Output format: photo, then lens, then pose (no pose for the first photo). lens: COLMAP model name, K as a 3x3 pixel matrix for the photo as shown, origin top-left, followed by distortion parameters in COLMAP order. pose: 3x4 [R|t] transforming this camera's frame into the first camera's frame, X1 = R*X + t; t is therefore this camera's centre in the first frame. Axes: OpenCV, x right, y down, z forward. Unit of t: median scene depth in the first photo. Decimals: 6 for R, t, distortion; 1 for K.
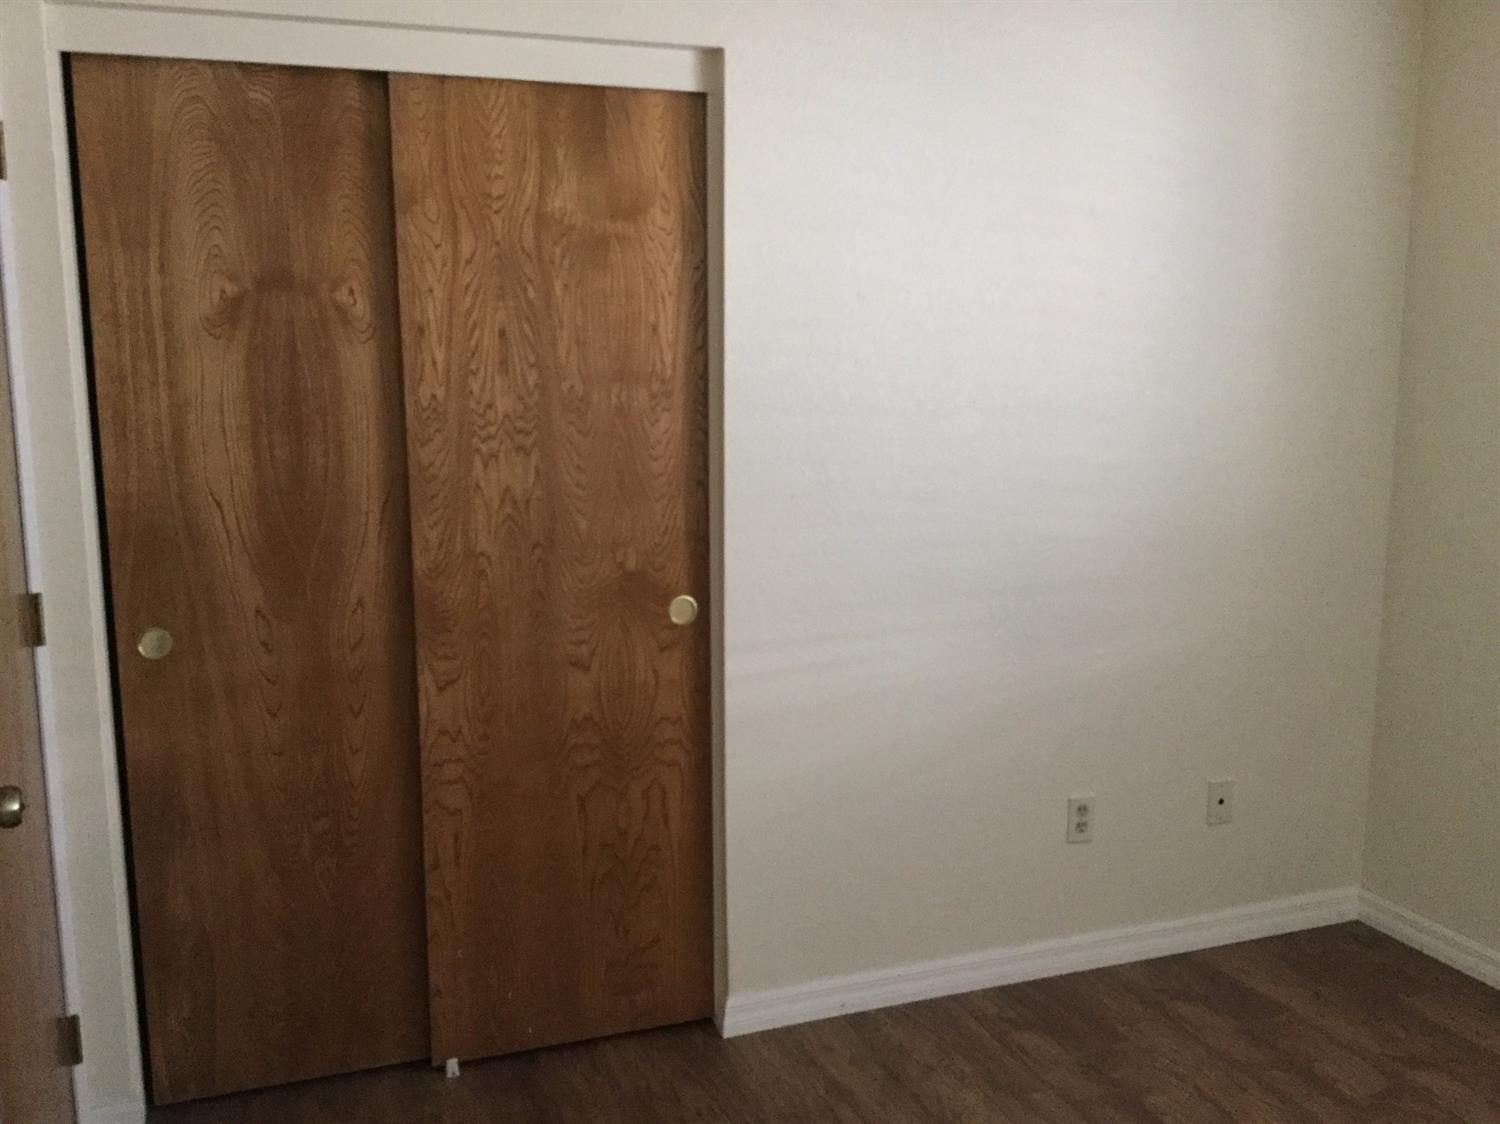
lens RADIAL K [[1353.1, 0, 742.6], [0, 1353.1, 559.4], [0, 0, 1]] dist [0.106473, -0.187634]
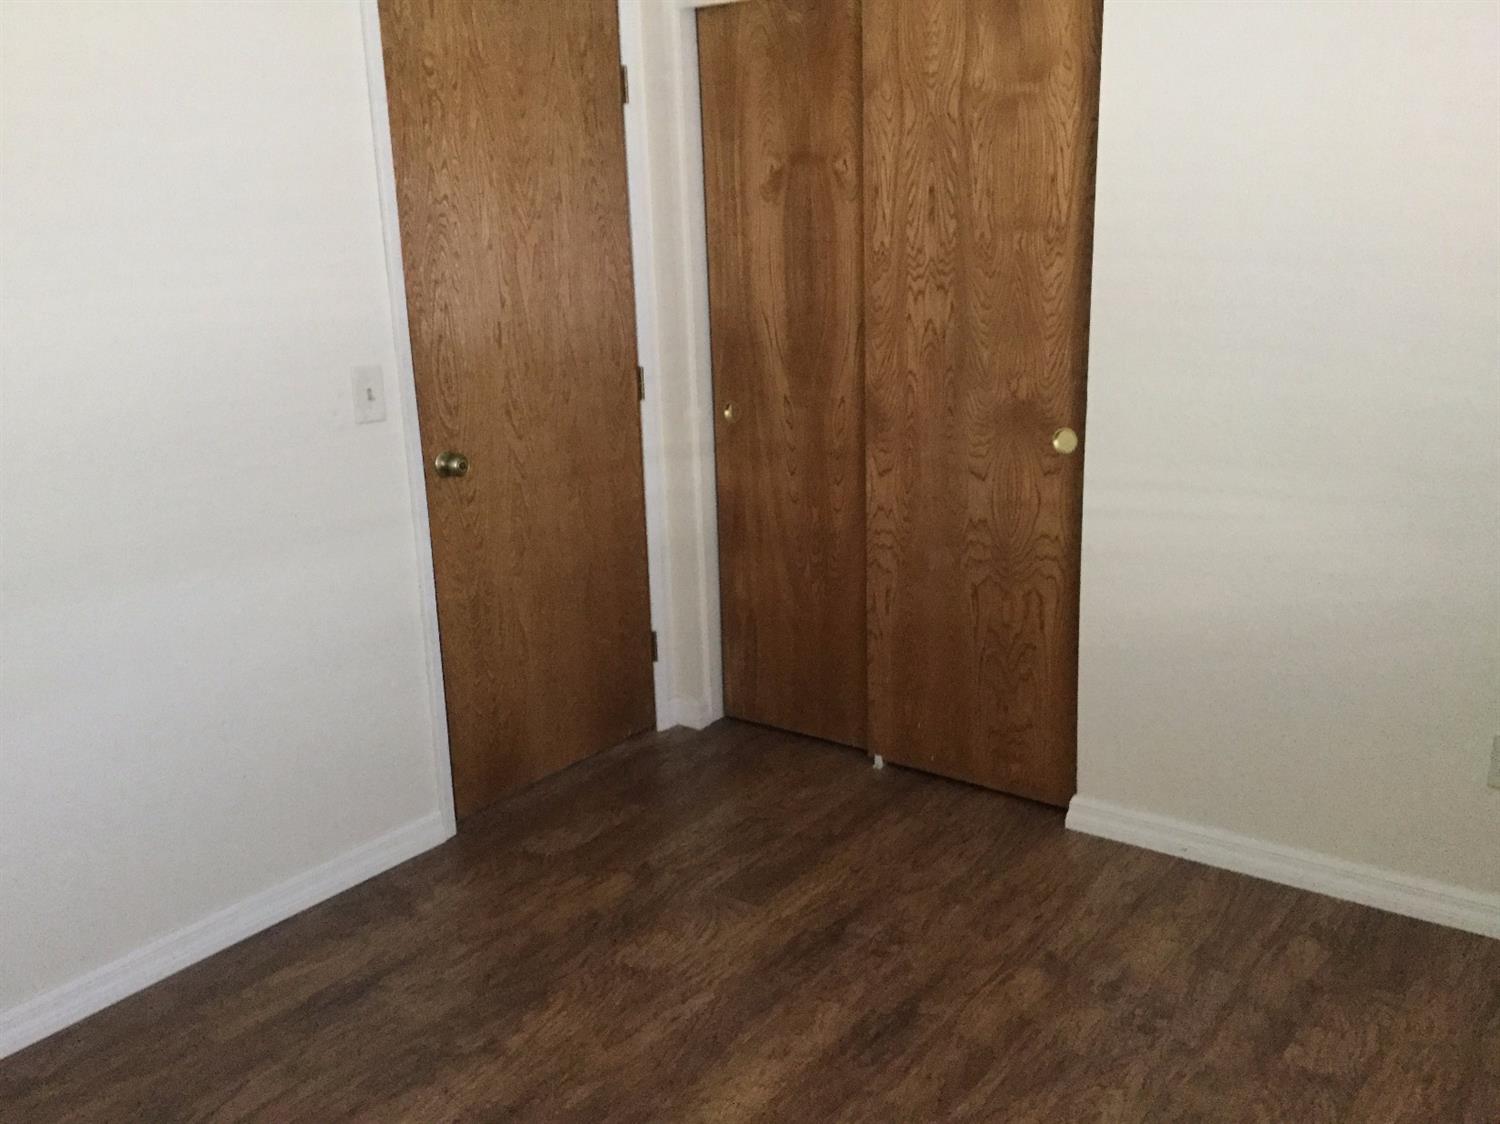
lens RADIAL K [[1353.1, 0, 742.6], [0, 1353.1, 559.4], [0, 0, 1]] dist [0.106473, -0.187634]
pose [[0.537990, 0.198867, -0.819157, 0.784800], [-0.098036, 0.979940, 0.173514, -0.036780], [0.837231, -0.013042, 0.546694, 0.185012]]
